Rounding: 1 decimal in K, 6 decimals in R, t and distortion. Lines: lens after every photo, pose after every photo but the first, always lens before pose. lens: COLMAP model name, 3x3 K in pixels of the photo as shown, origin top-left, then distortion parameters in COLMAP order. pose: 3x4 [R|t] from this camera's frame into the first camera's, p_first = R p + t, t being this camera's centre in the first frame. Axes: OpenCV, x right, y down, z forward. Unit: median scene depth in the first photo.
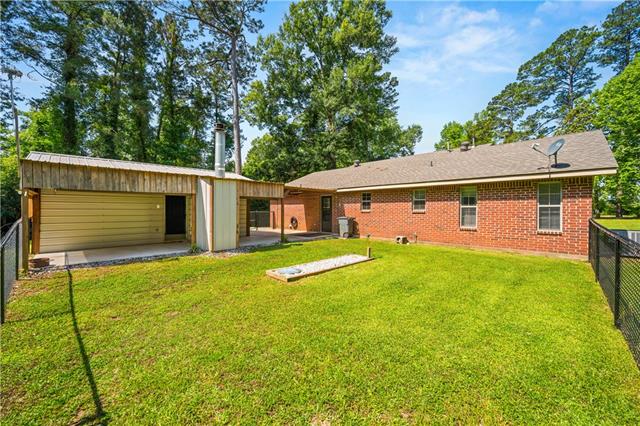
lens RADIAL K [[255.6, 0, 322.3], [0, 255.6, 215.0], [0, 0, 1]] dist [-0.000745, -0.000002]
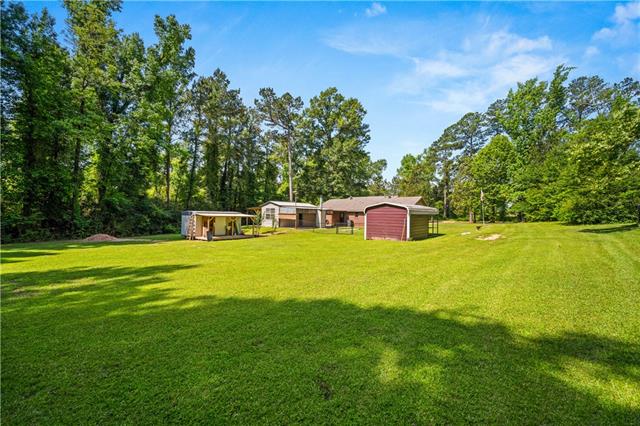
lens RADIAL K [[255.6, 0, 322.3], [0, 255.6, 215.0], [0, 0, 1]] dist [-0.000745, -0.000002]
pose [[0.995674, 0.015248, 0.091653, -0.209472], [-0.014028, 0.999804, -0.013940, -0.001672], [-0.091848, 0.012594, 0.995693, -0.811075]]
